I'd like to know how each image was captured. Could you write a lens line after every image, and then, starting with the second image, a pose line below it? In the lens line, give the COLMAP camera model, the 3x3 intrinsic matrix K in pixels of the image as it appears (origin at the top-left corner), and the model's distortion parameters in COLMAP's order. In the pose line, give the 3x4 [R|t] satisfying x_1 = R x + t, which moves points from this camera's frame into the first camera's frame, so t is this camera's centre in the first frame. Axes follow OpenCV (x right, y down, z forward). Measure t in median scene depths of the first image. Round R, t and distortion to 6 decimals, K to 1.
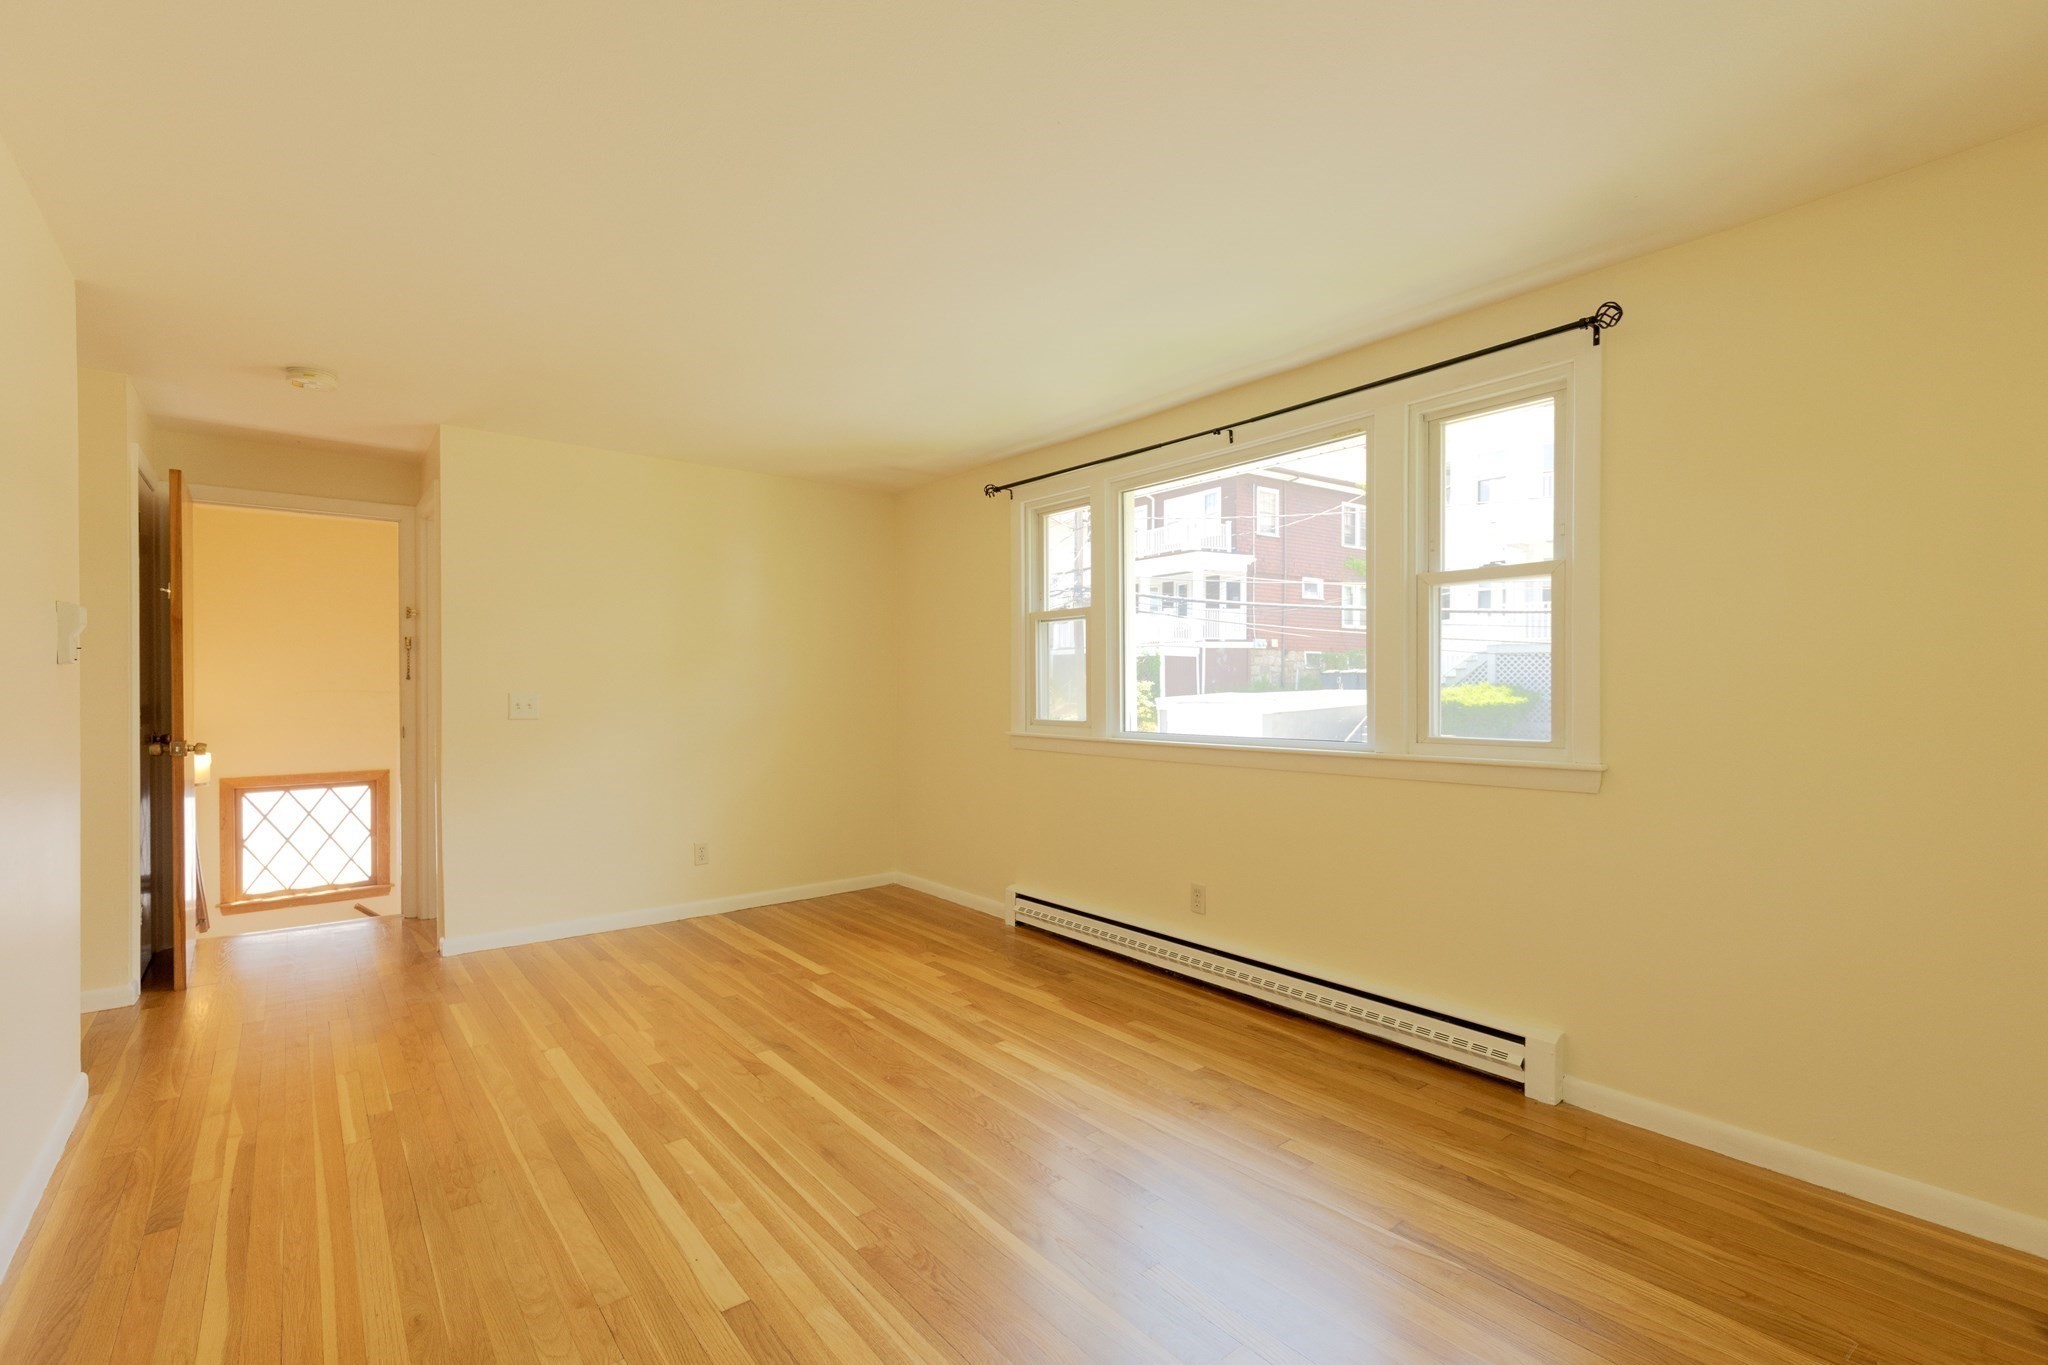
lens RADIAL K [[916.8, 0, 1027.8], [0, 916.8, 683.6], [0, 0, 1]] dist [0.010949, -0.000747]
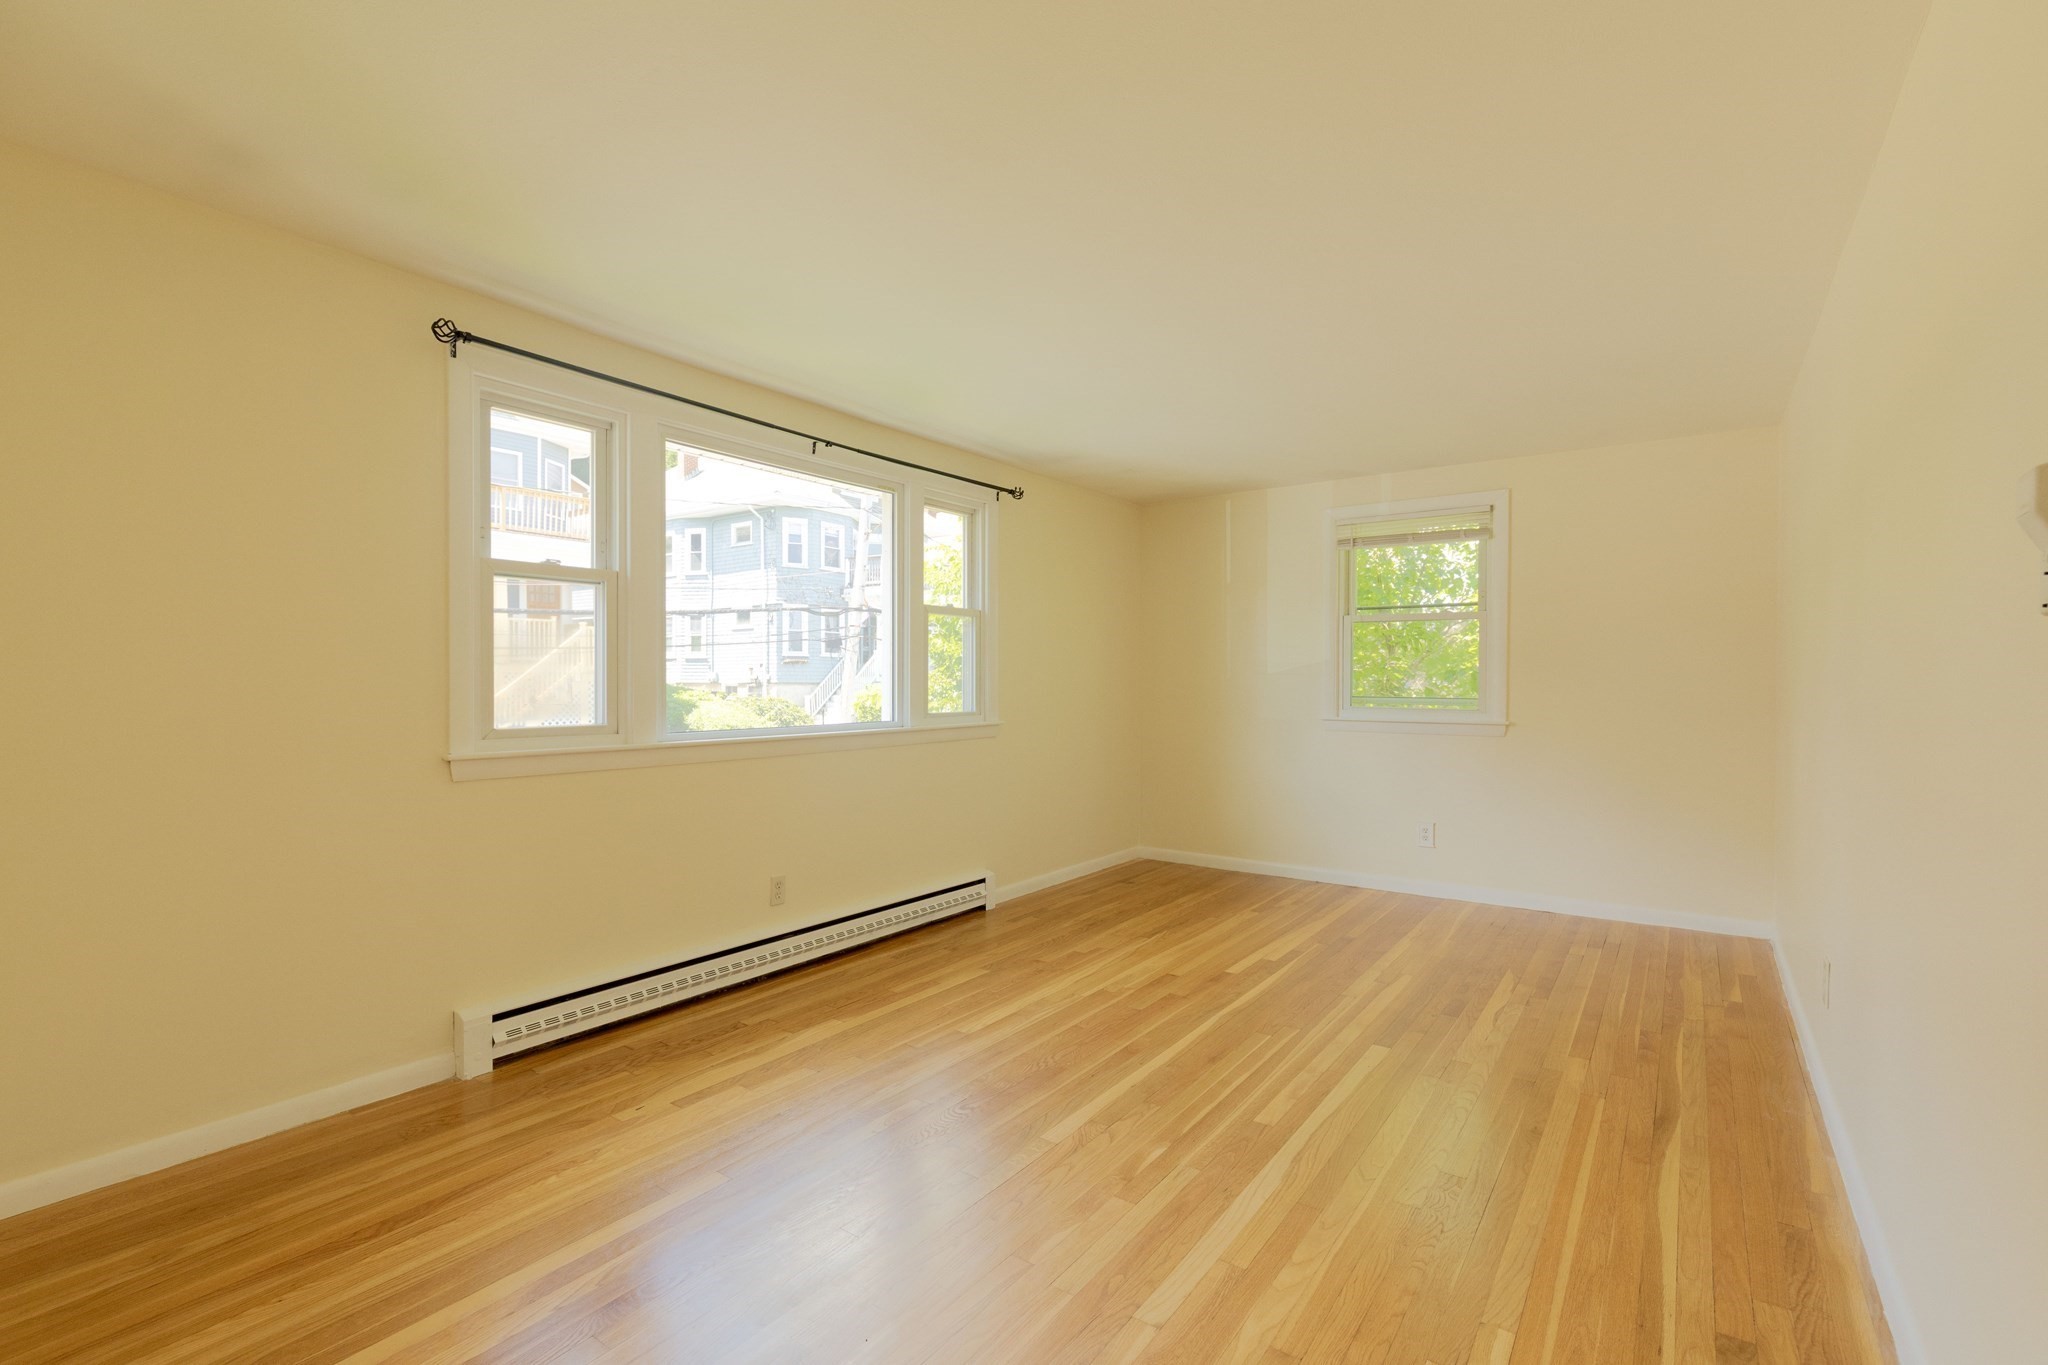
lens RADIAL K [[916.8, 0, 1027.8], [0, 916.8, 683.6], [0, 0, 1]] dist [0.010949, -0.000747]
pose [[-0.265750, -0.003111, 0.964037, -1.011956], [-0.008073, 0.999967, 0.001001, 0.005816], [-0.964008, -0.007517, -0.265766, 1.189008]]
